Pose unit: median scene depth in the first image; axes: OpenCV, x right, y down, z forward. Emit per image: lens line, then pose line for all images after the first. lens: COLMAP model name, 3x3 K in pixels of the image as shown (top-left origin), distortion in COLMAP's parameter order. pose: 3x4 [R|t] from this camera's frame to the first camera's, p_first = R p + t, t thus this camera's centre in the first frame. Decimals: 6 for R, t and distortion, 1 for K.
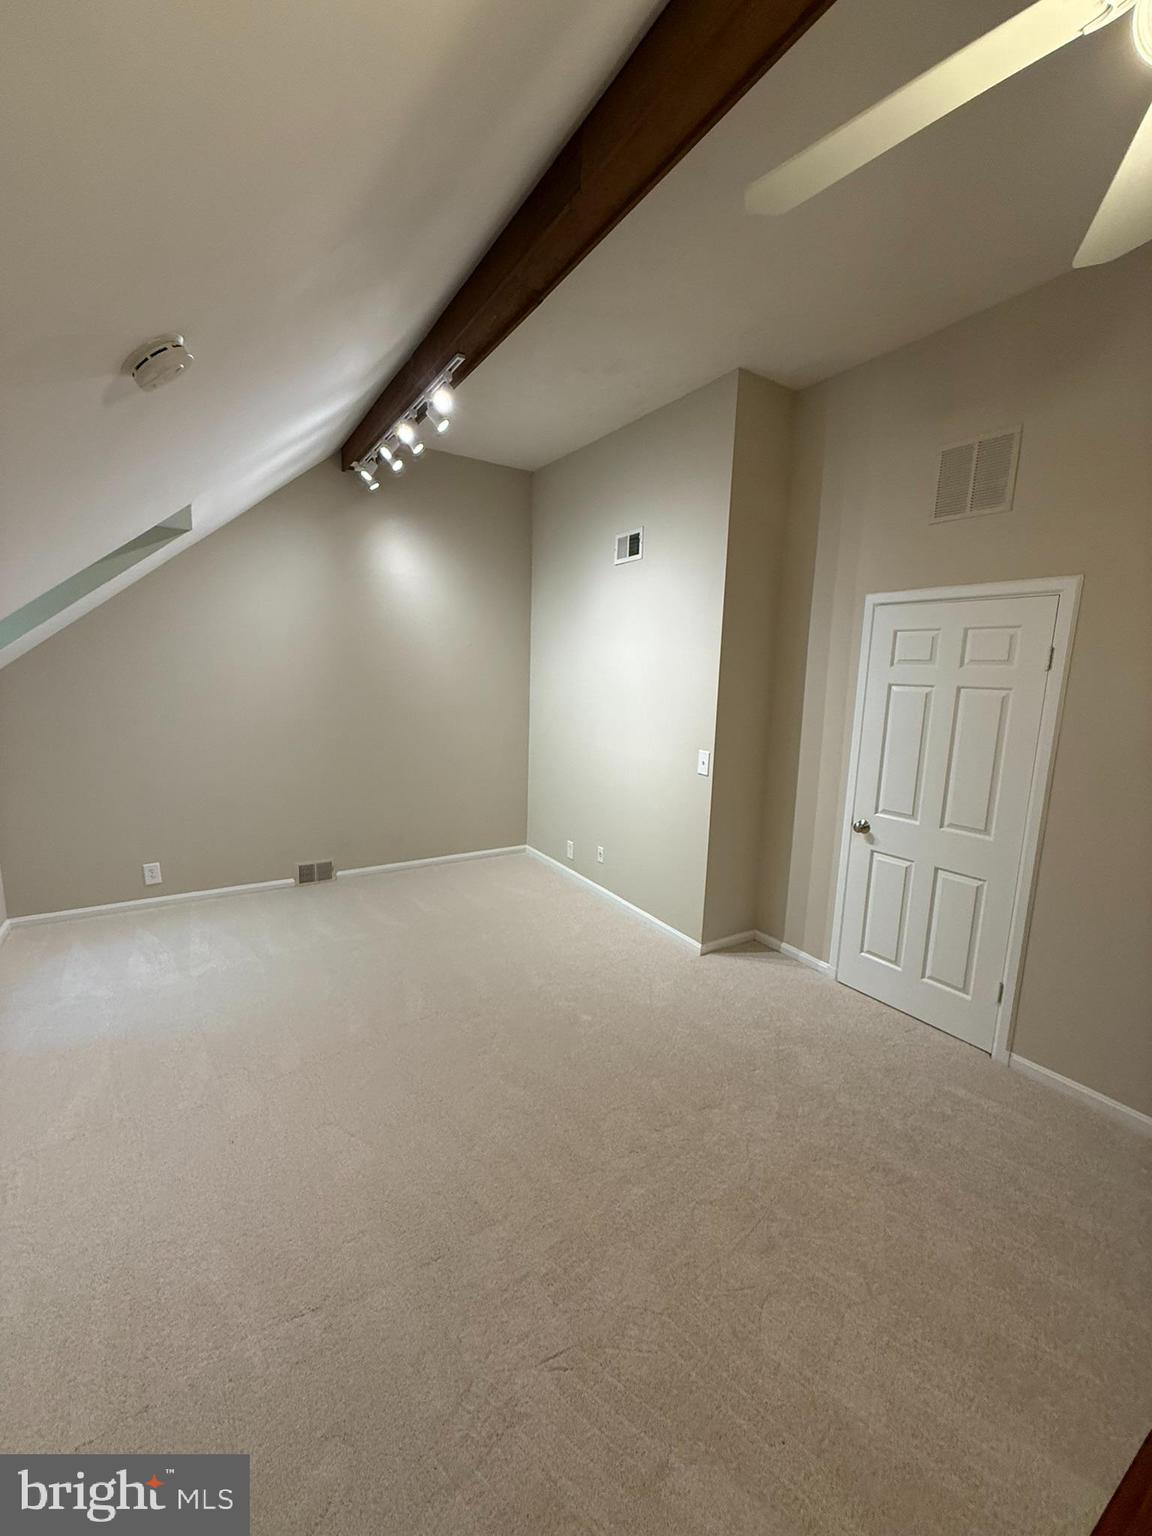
lens RADIAL K [[627.5, 0, 587.9], [0, 627.5, 762.8], [0, 0, 1]] dist [0.002092, 0.000298]
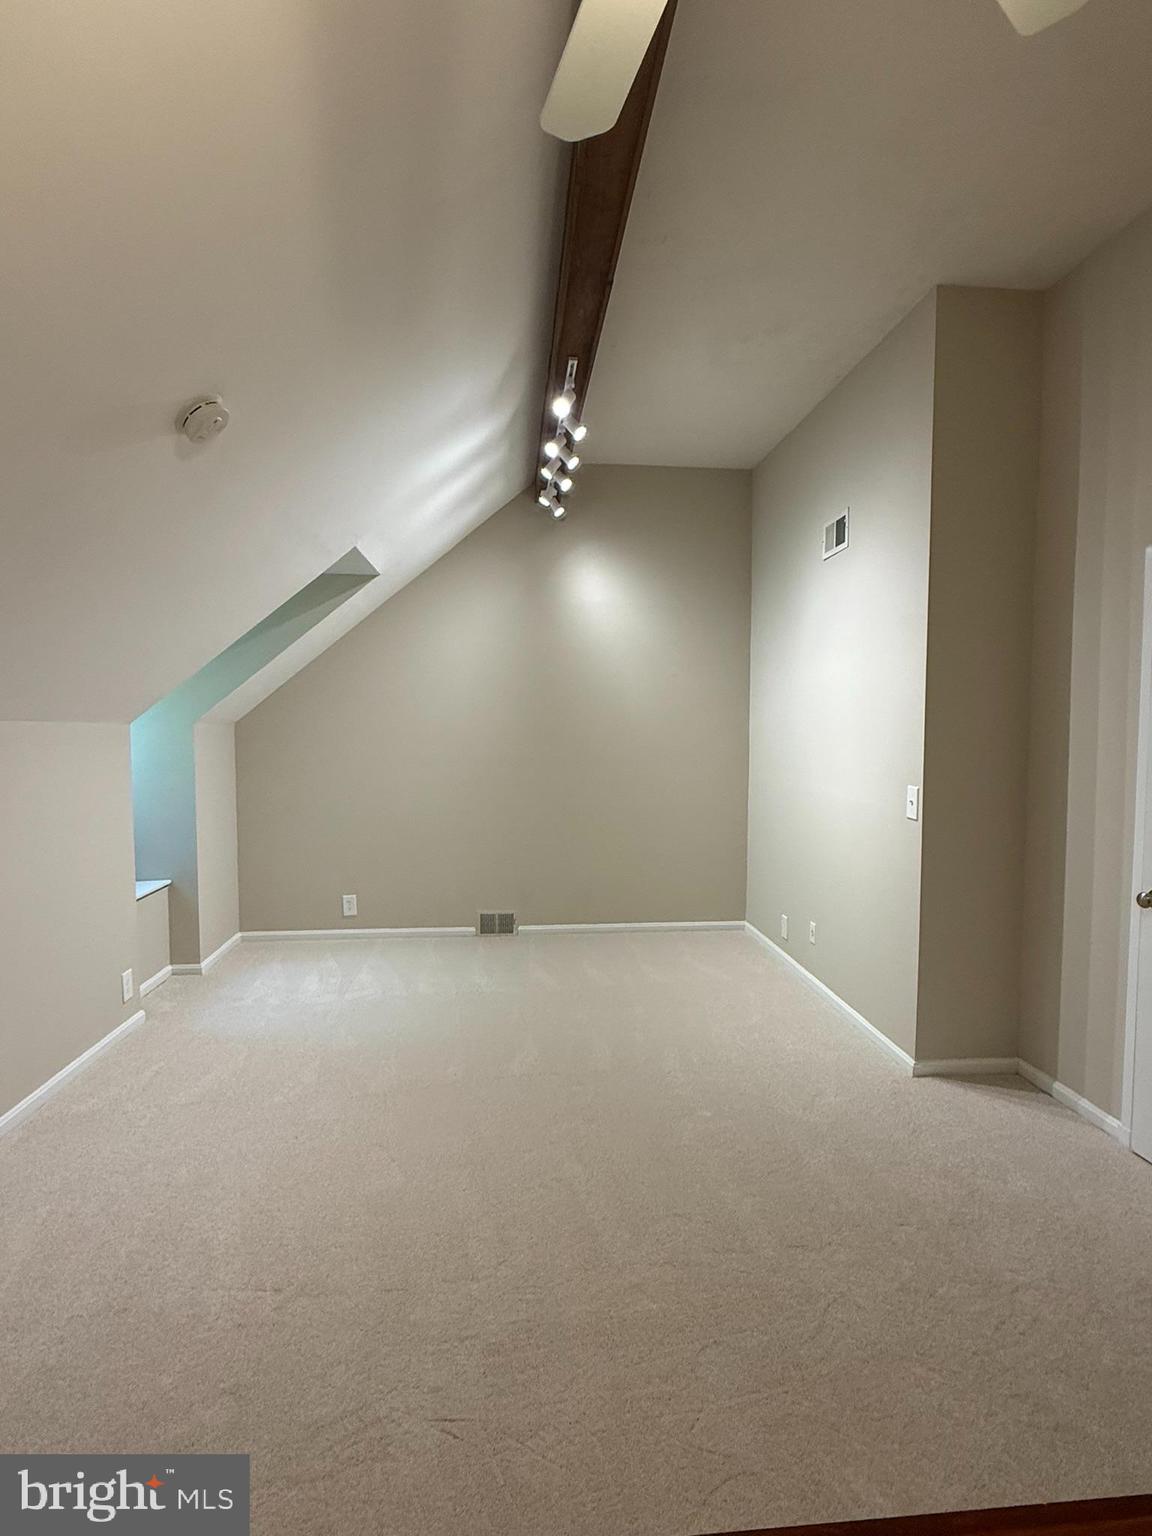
lens RADIAL K [[776.5, 0, 572.2], [0, 776.5, 765.0], [0, 0, 1]] dist [0.001715, -0.000525]
pose [[0.887467, -0.006085, -0.460831, 0.239721], [-0.044001, 0.994226, -0.097866, 0.059734], [0.458766, 0.107130, 0.882075, 0.015338]]
